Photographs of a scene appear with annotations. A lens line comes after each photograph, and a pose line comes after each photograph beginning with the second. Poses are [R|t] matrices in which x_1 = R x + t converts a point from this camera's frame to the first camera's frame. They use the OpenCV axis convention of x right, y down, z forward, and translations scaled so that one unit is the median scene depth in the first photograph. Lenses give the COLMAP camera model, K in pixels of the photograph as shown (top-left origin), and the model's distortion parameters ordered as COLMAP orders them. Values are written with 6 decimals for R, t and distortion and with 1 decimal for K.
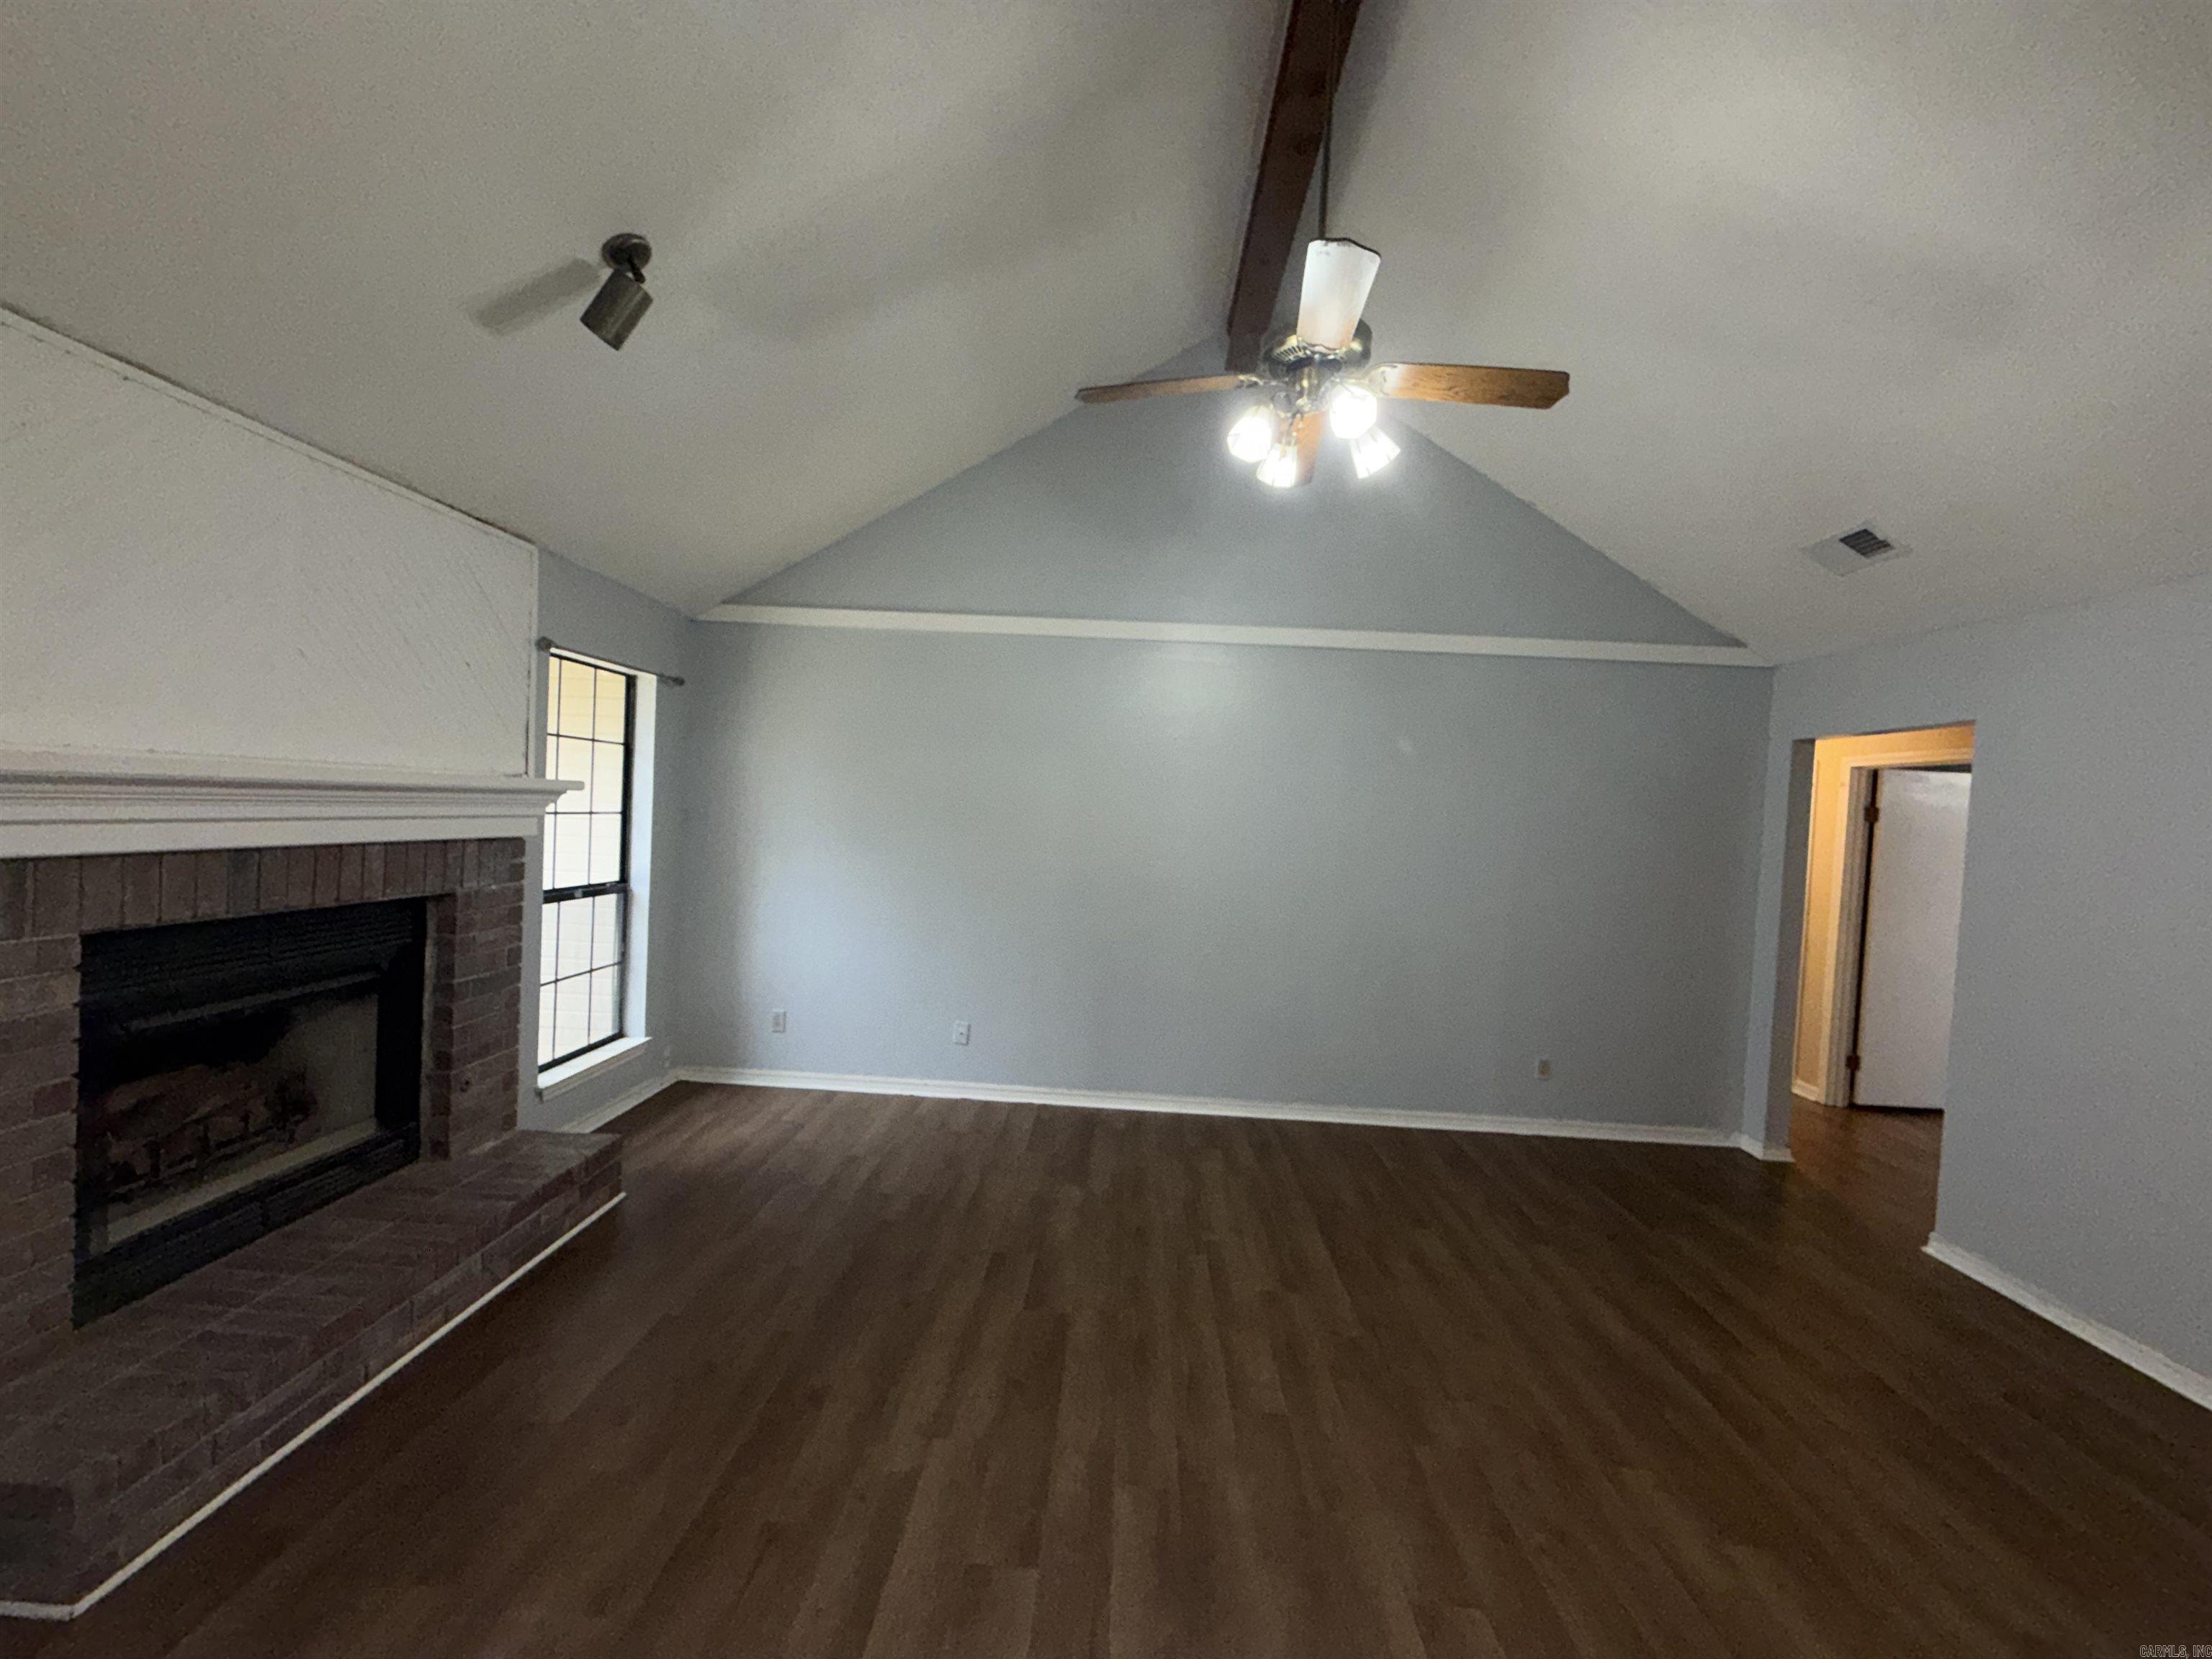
lens RADIAL K [[883.6, 0, 1106.0], [0, 883.6, 829.5], [0, 0, 1]] dist [0.002650, 0.000141]
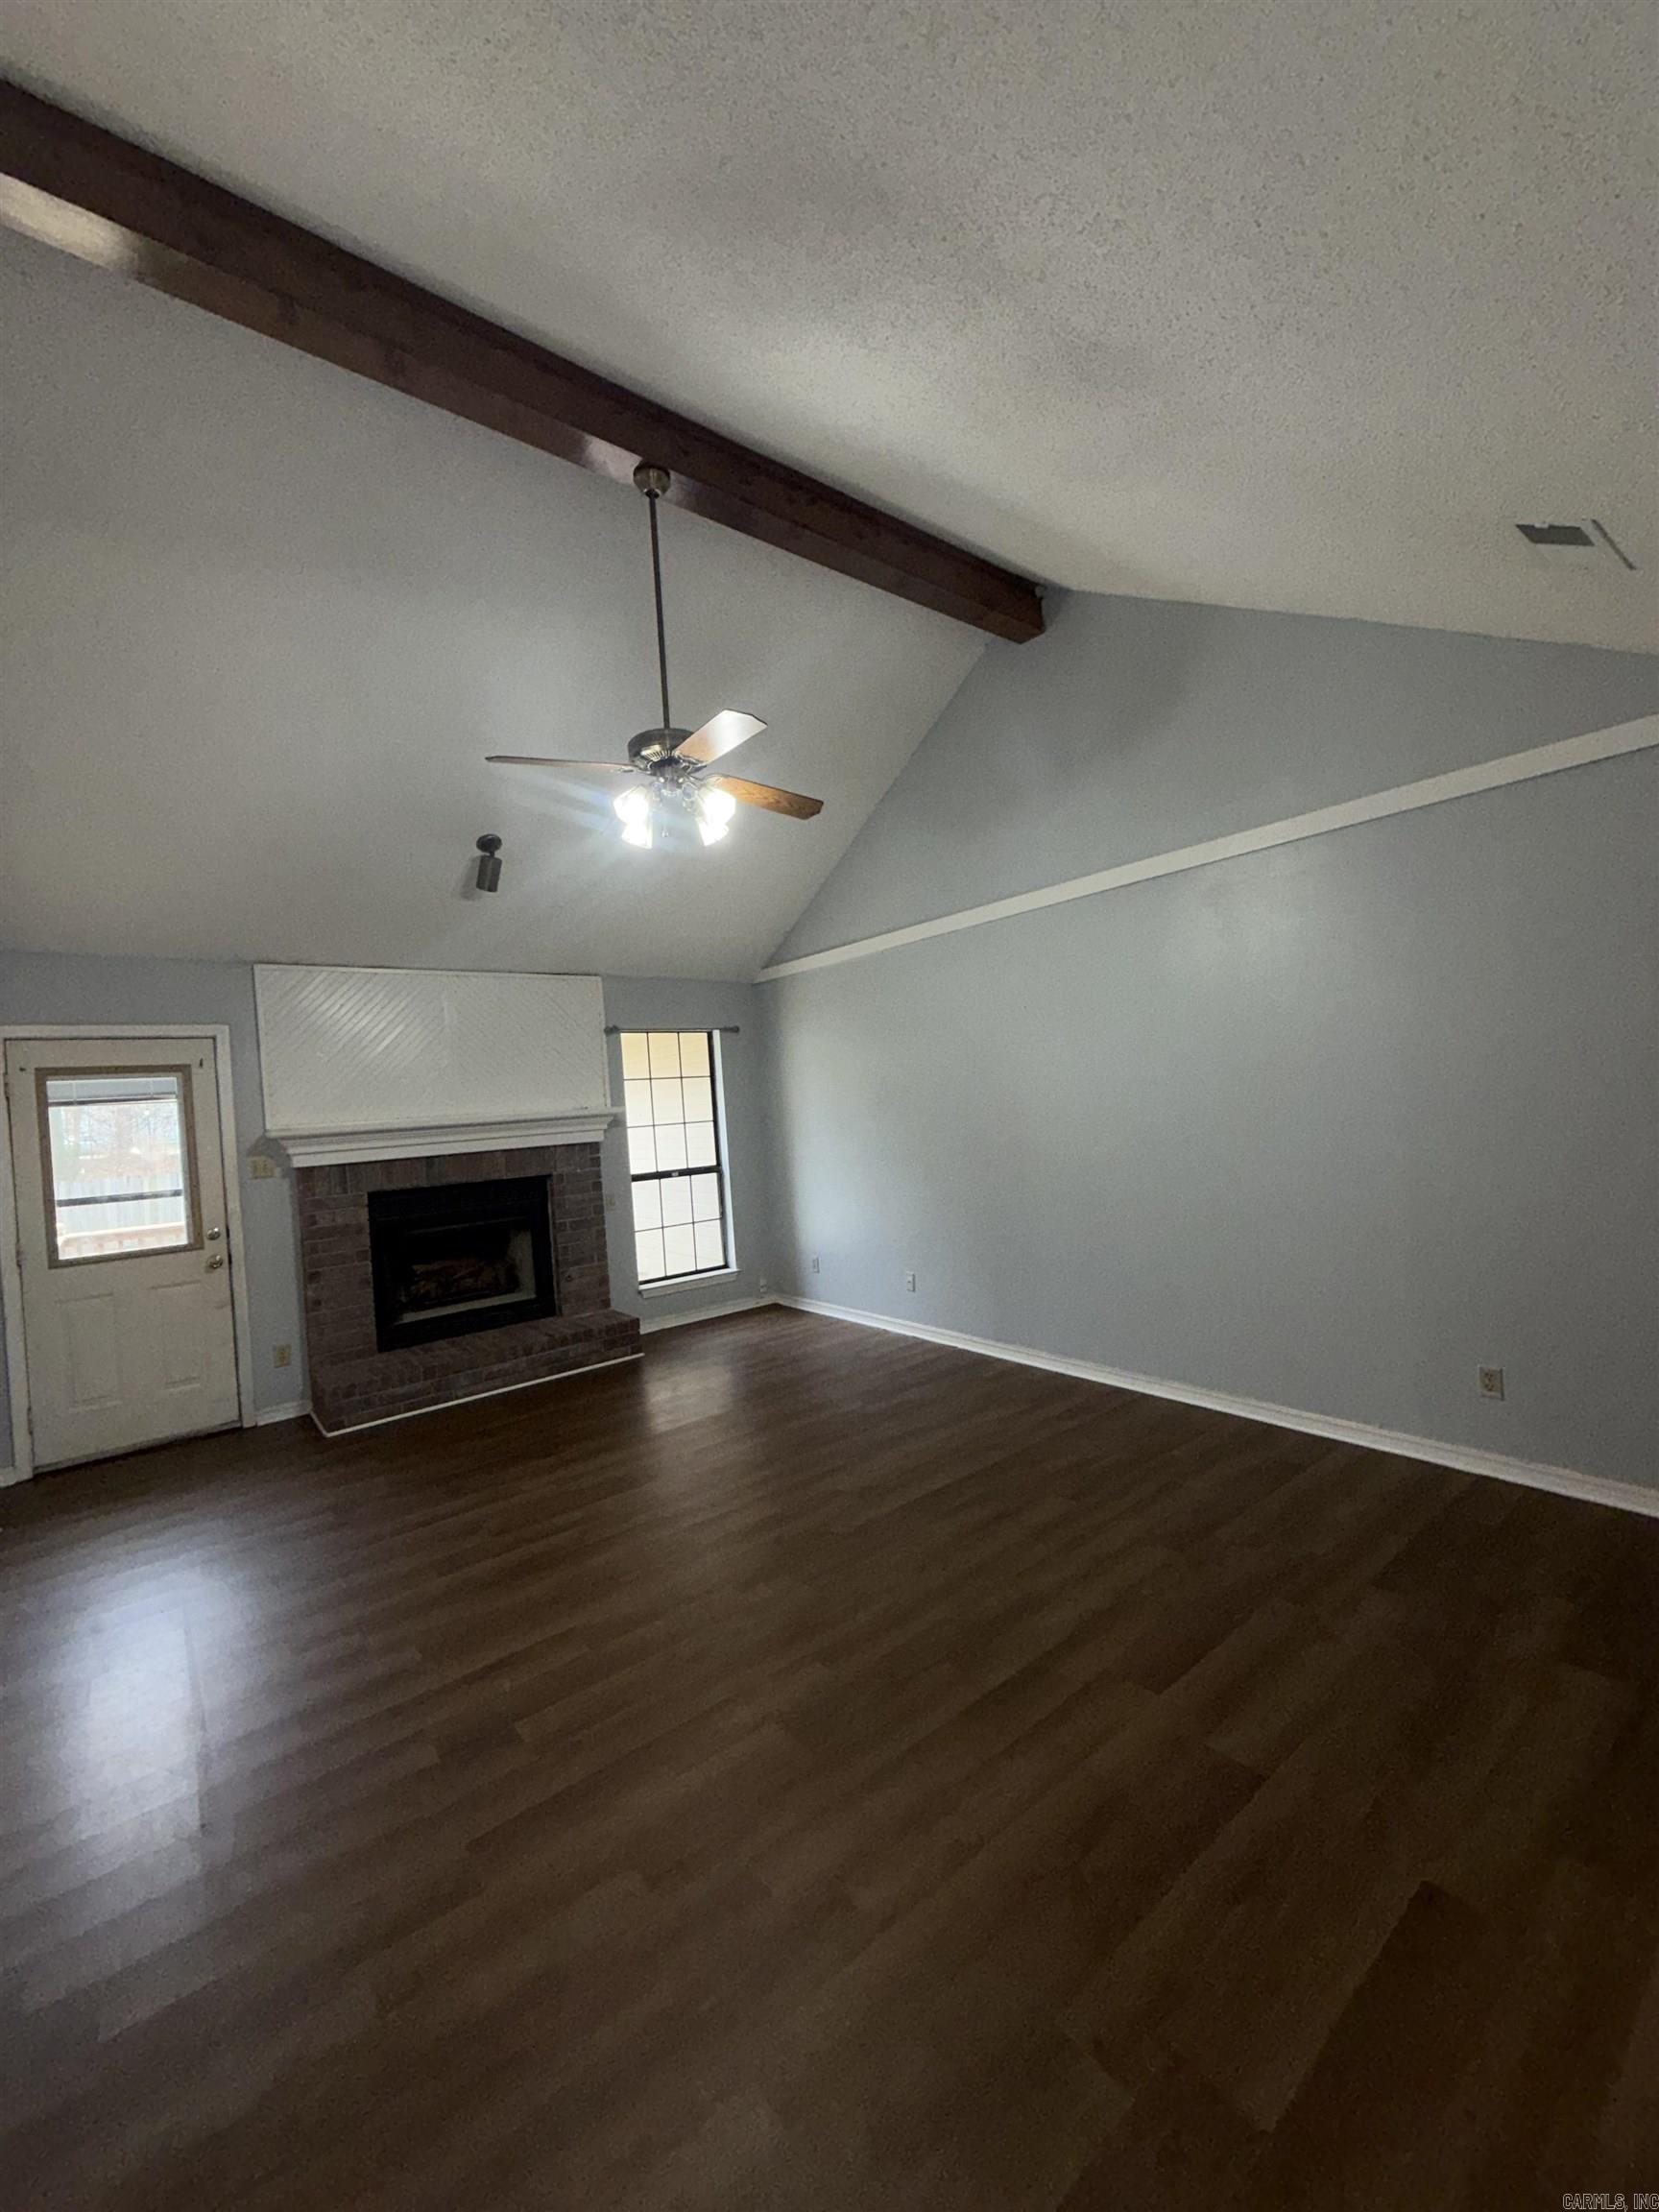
lens RADIAL K [[883.6, 0, 834.1], [0, 883.6, 1098.2], [0, 0, 1]] dist [0.002650, 0.000141]
pose [[0.643537, -0.097610, -0.759166, 0.967772], [0.083235, 0.994878, -0.057359, 0.059924], [0.760876, -0.026276, 0.648365, 0.210801]]
